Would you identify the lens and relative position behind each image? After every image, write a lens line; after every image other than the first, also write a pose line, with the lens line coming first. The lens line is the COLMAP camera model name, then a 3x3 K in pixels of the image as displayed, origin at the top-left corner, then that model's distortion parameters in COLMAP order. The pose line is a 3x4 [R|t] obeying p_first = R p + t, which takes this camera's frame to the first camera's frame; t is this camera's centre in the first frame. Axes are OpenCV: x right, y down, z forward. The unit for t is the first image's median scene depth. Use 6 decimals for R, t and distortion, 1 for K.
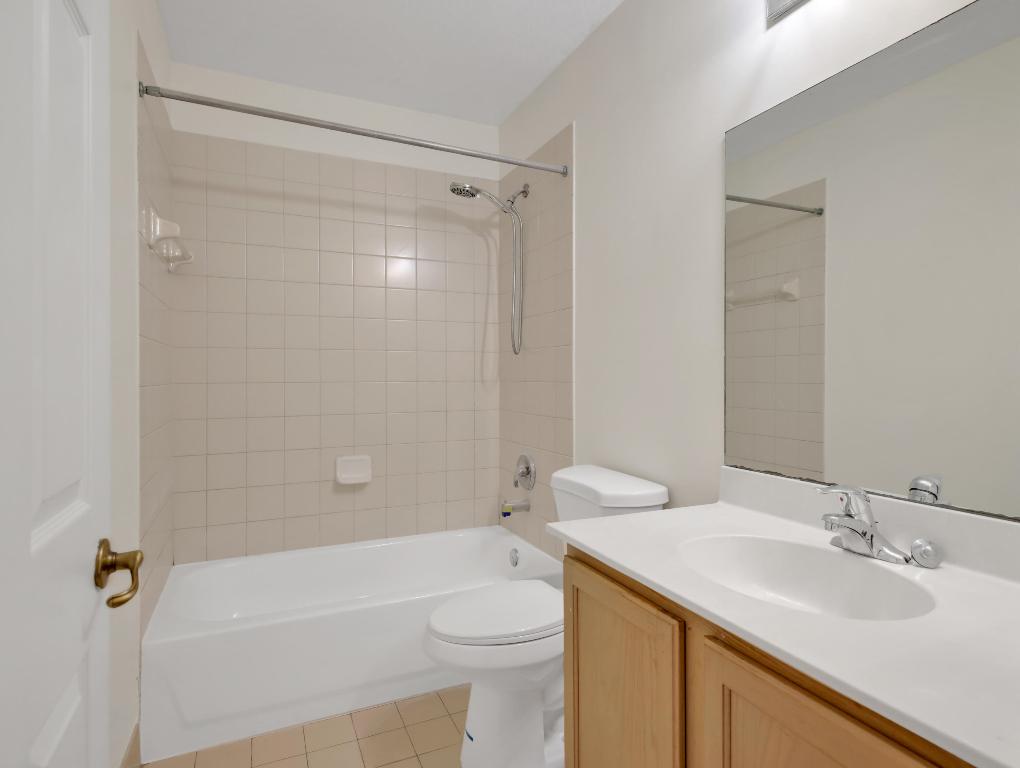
lens RADIAL K [[558.5, 0, 510.1], [0, 558.5, 378.1], [0, 0, 1]] dist [0.000987, -0.002330]
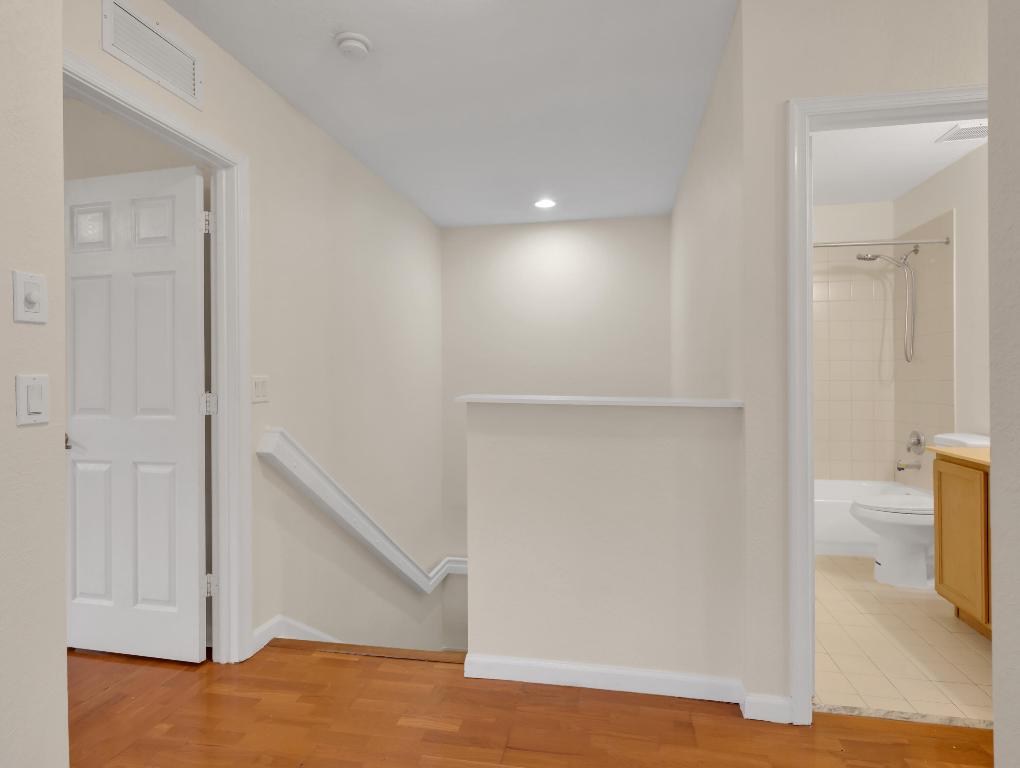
lens RADIAL K [[531.4, 0, 530.7], [0, 531.4, 386.9], [0, 0, 1]] dist [0.001567, -0.000278]
pose [[0.817848, -0.003581, -0.575423, 0.002567], [0.008633, 0.999944, 0.006047, 0.005766], [0.575369, -0.009913, 0.817834, -0.742038]]
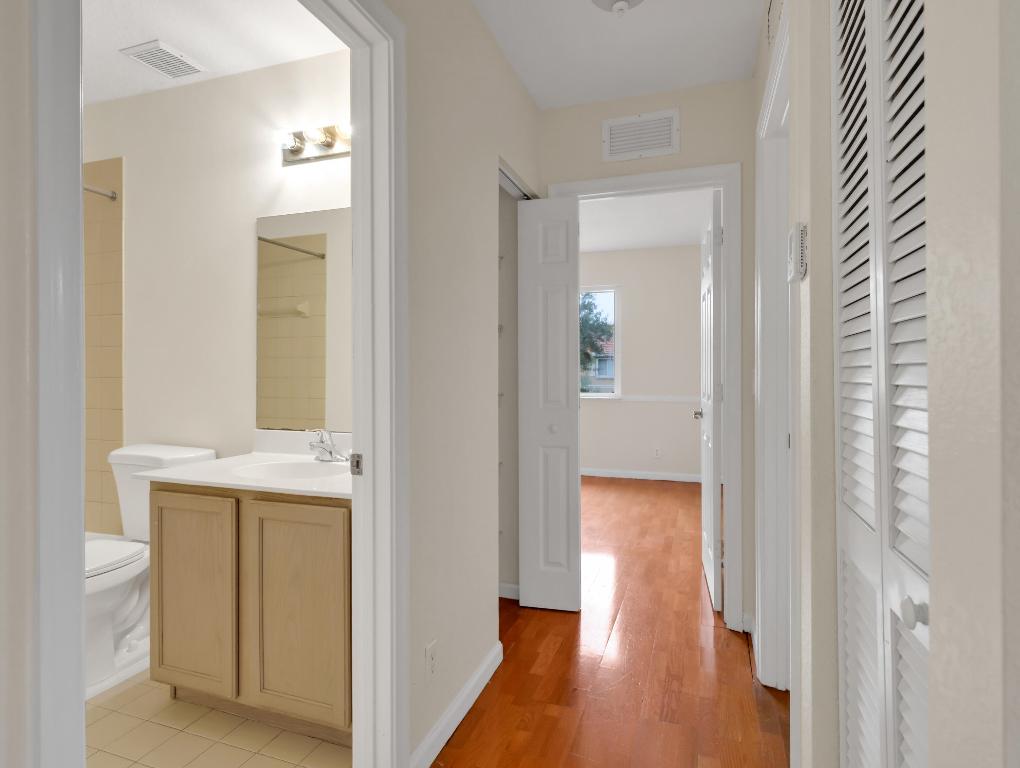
lens RADIAL K [[558.5, 0, 510.1], [0, 558.5, 378.1], [0, 0, 1]] dist [0.000987, -0.002330]
pose [[0.690804, 0.001215, 0.723041, -0.150617], [-0.000289, 0.999999, -0.001404, 0.007971], [-0.723042, 0.000761, 0.690804, -0.350249]]
